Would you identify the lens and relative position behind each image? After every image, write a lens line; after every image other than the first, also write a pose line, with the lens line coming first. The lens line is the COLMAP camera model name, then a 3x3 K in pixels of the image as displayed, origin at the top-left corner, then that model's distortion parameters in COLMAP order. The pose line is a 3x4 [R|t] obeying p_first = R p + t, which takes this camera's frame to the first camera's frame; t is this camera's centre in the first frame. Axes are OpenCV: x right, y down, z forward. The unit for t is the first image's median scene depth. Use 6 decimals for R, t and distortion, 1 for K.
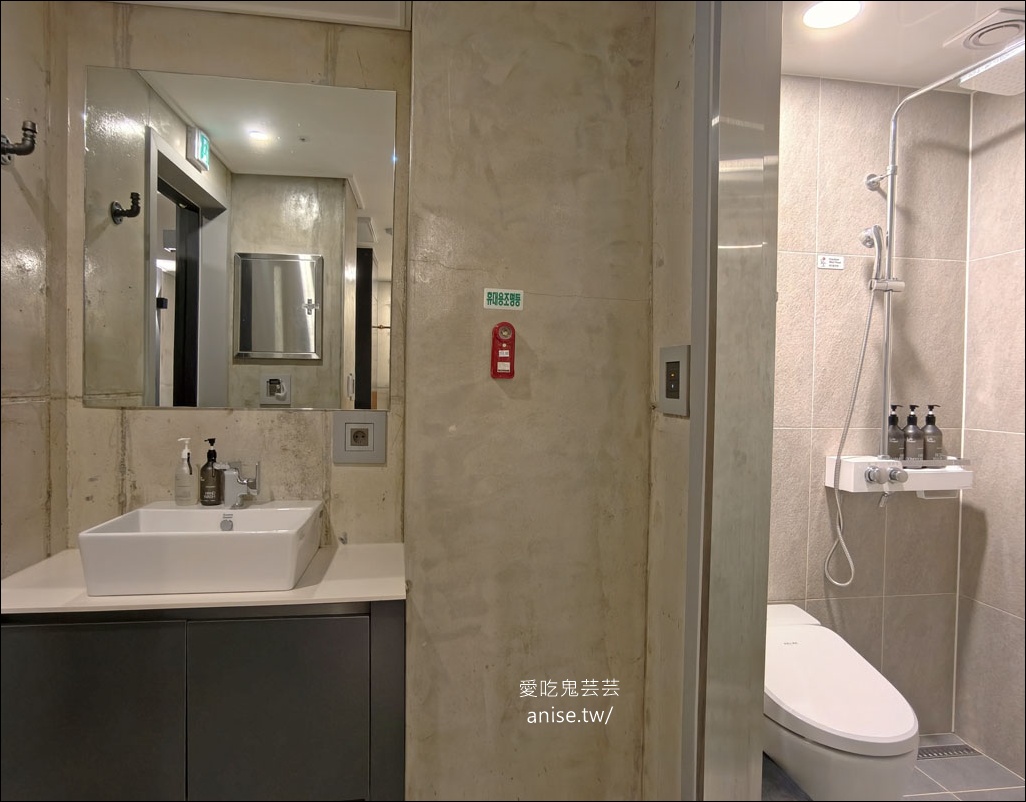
lens RADIAL K [[625.6, 0, 513.0], [0, 625.6, 401.0], [0, 0, 1]] dist [-0.022938, 0.012814]
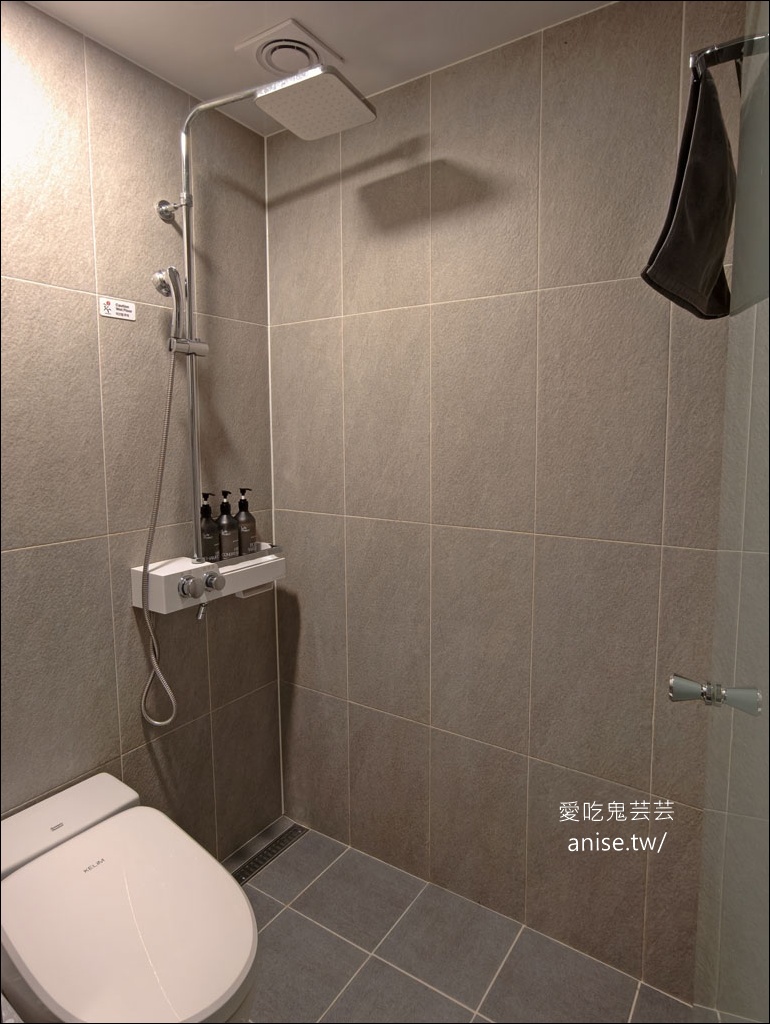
lens RADIAL K [[599.5, 0, 384.0], [0, 599.5, 492.4], [0, 0, 1]] dist [-0.075865, 0.075763]
pose [[0.670877, -0.094568, 0.735514, 0.189621], [0.033580, 0.994692, 0.097262, -0.065338], [-0.740808, -0.040553, 0.670492, 0.291782]]
